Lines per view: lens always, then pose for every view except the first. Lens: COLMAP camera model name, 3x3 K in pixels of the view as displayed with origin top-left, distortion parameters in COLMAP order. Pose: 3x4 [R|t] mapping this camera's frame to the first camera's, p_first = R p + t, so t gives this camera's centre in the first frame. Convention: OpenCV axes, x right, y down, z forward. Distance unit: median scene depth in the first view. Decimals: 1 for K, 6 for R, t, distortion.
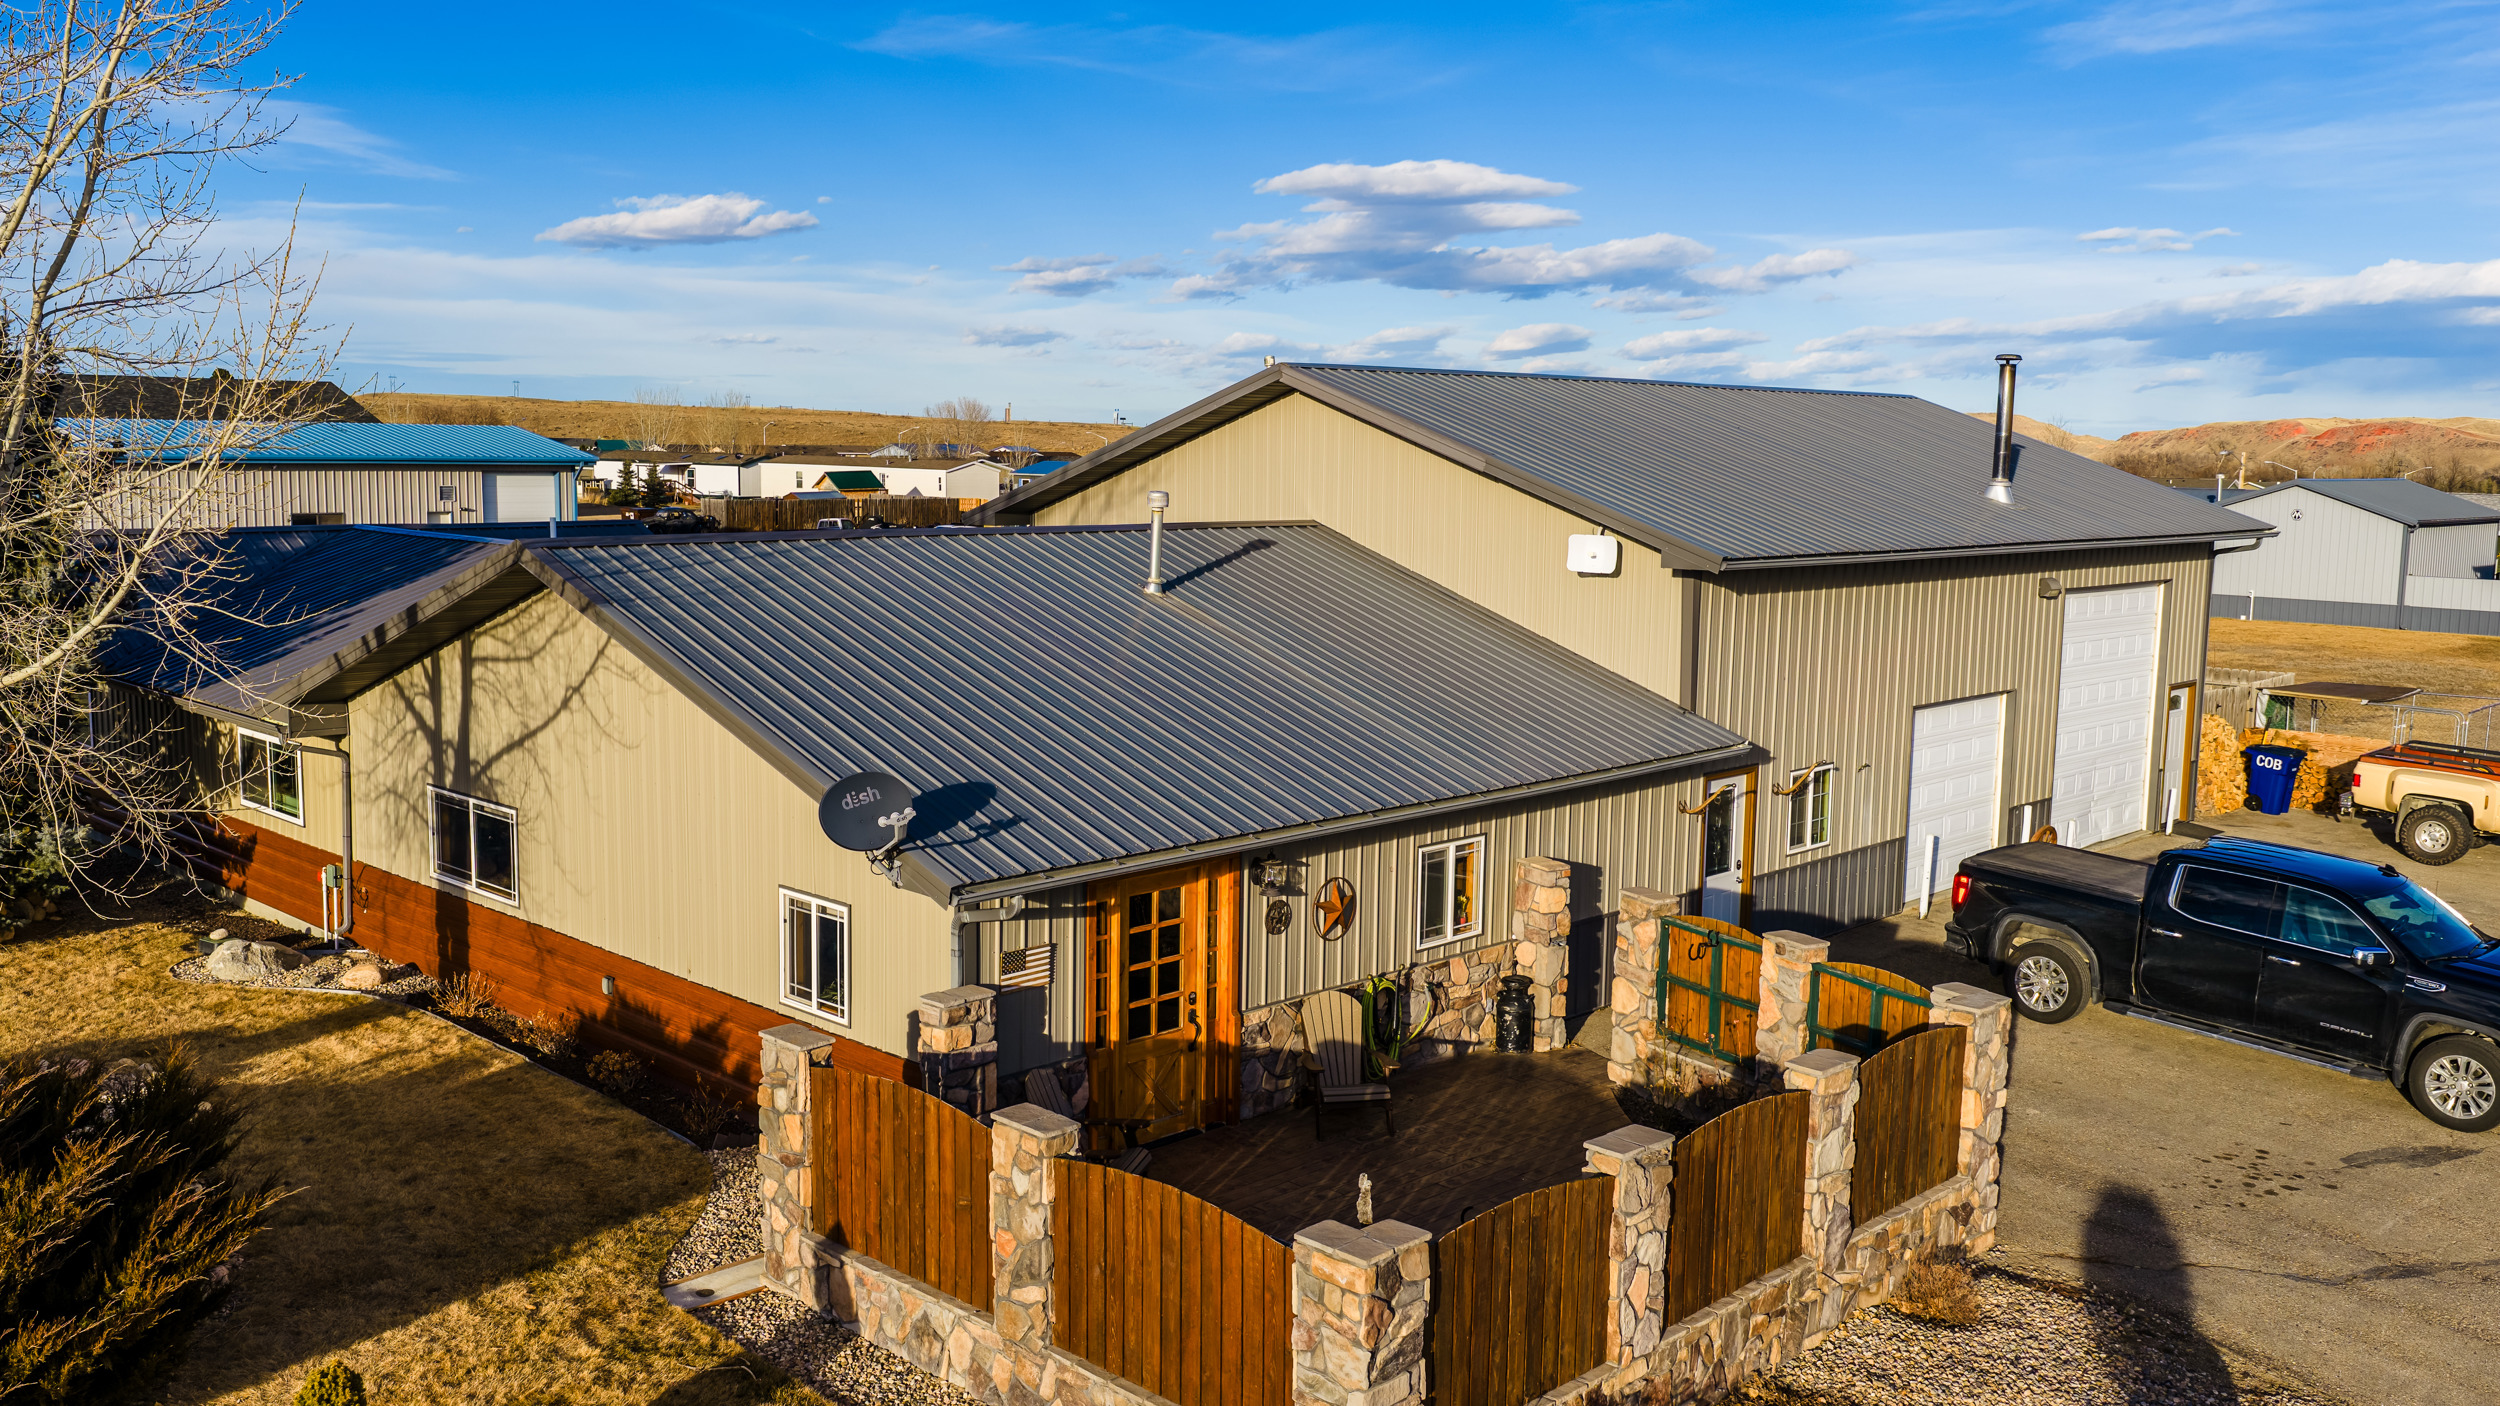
lens RADIAL K [[2105.8, 0, 1293.0], [0, 2105.8, 752.3], [0, 0, 1]] dist [0.152092, -0.279271]
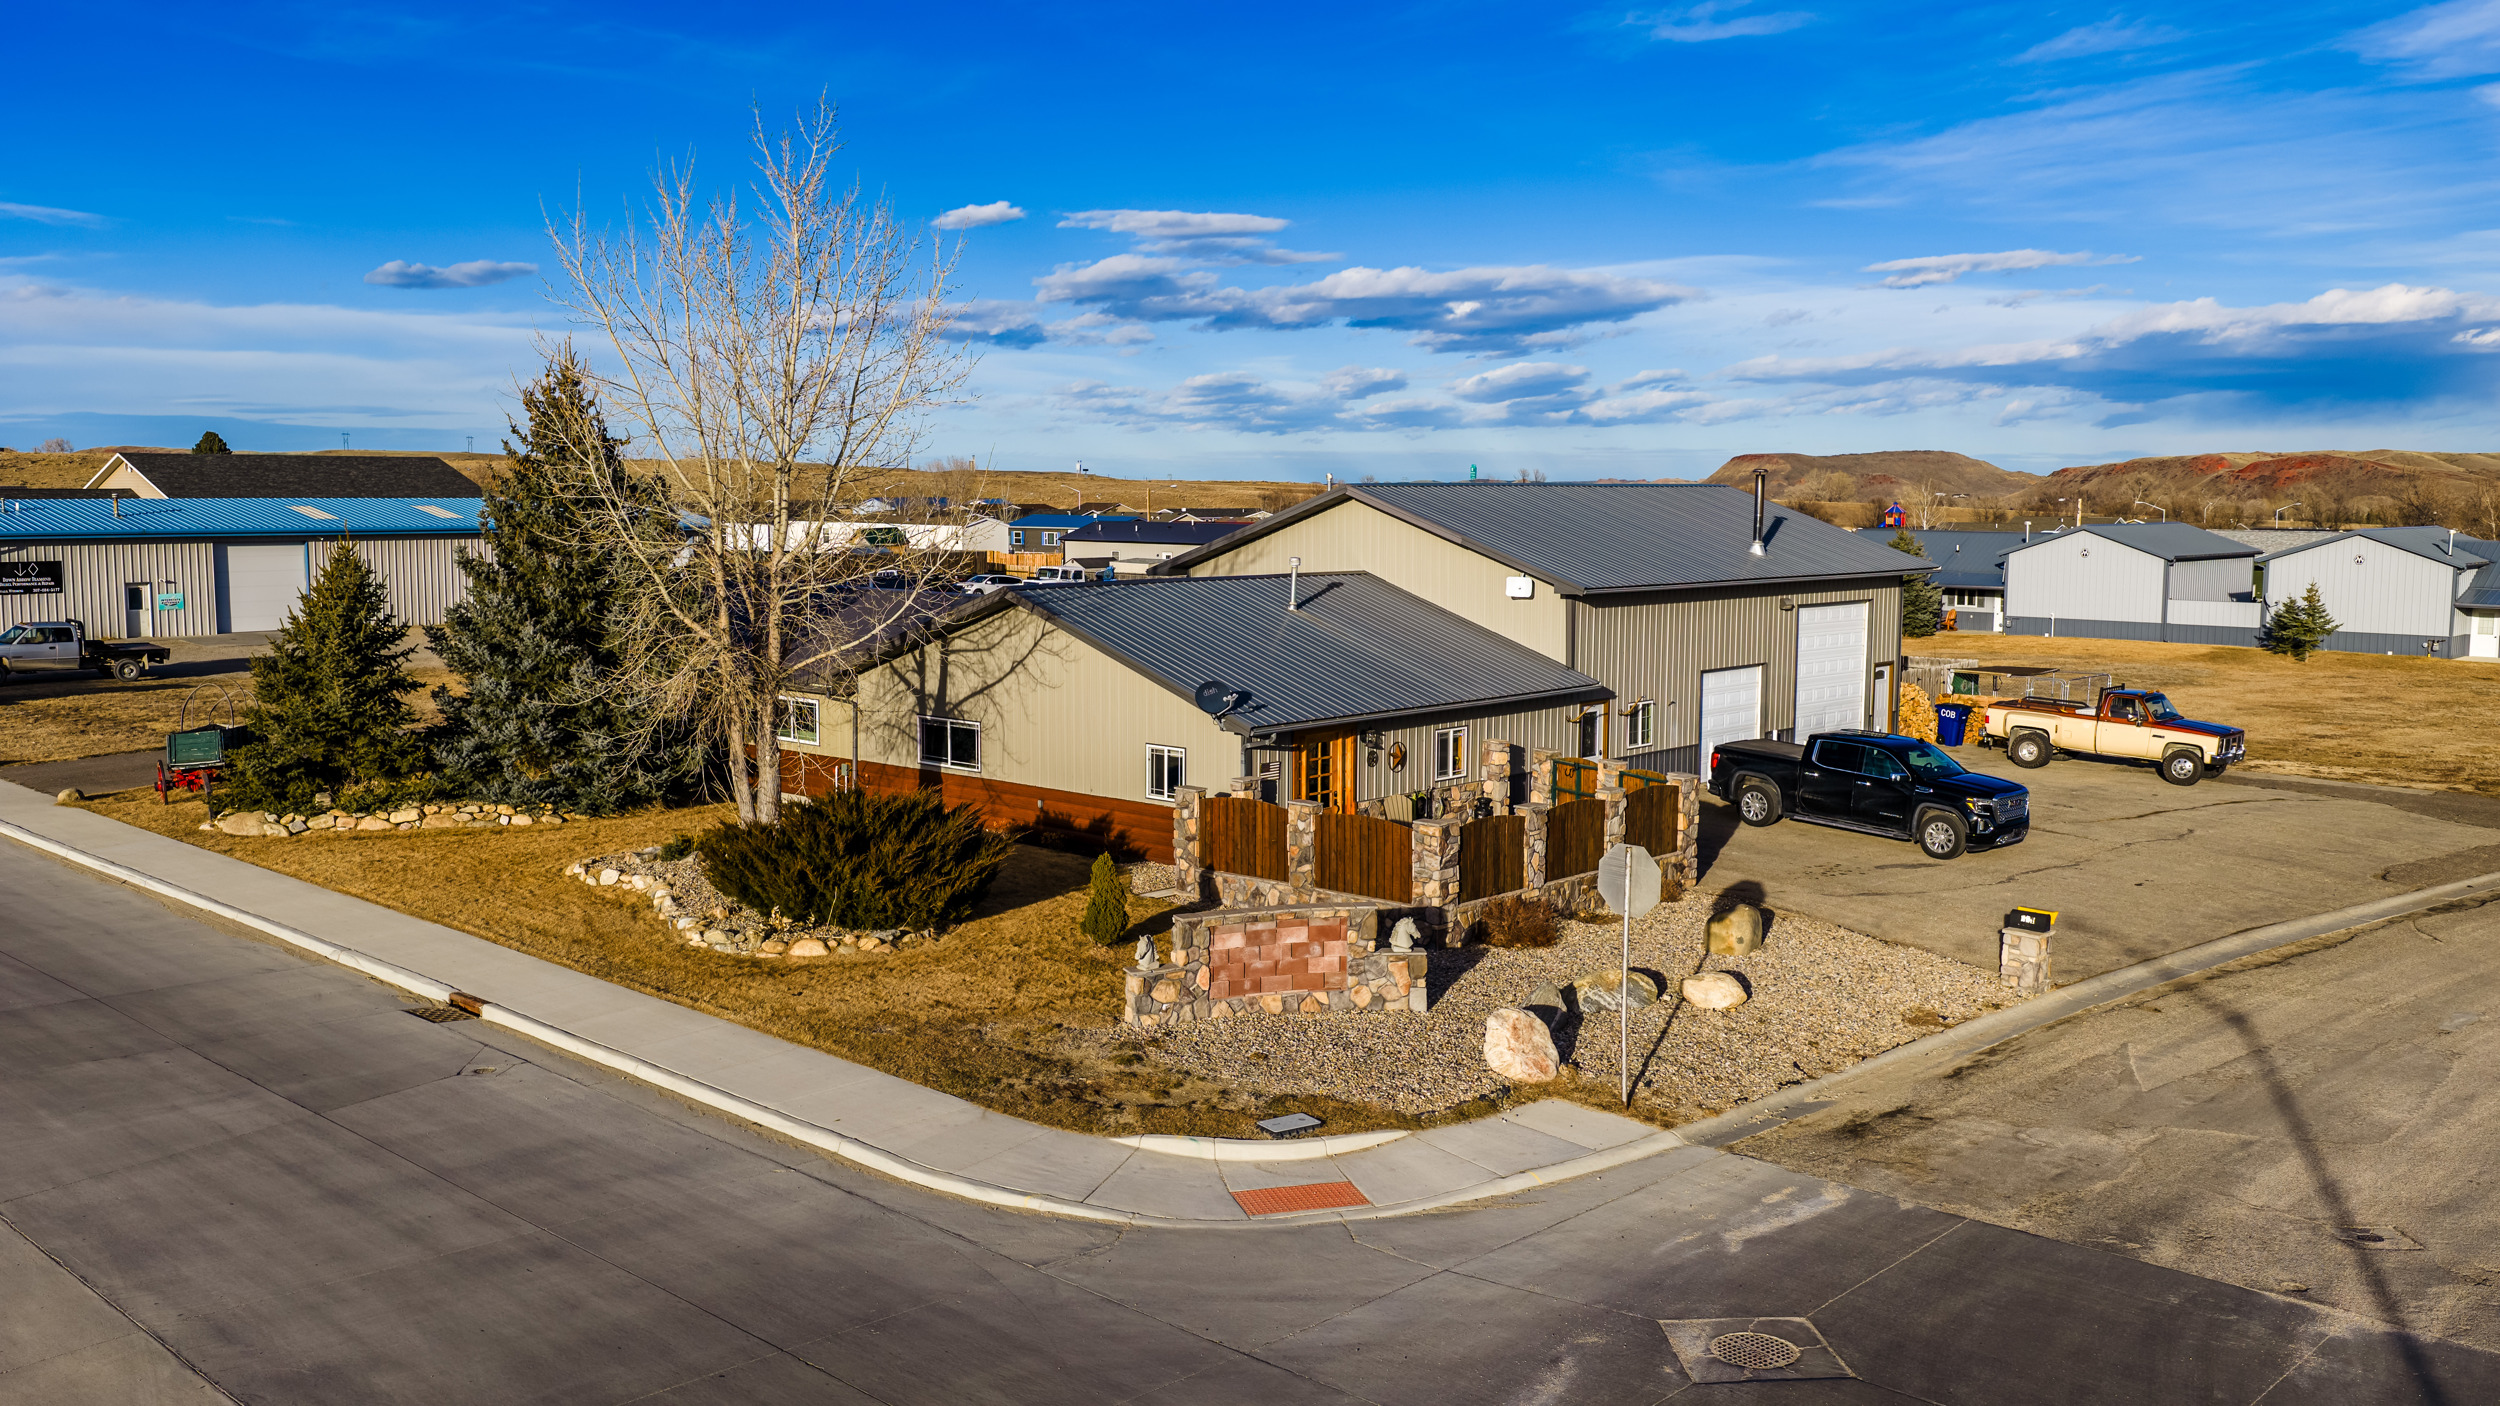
lens RADIAL K [[2071.6, 0, 1250.0], [0, 2071.6, 703.0], [0, 0, 1]] dist [0.004049, -0.001400]
pose [[0.999840, -0.017773, 0.002134, -0.117615], [0.017849, 0.998895, -0.043471, 0.097501], [-0.001359, 0.043502, 0.999052, -0.957224]]
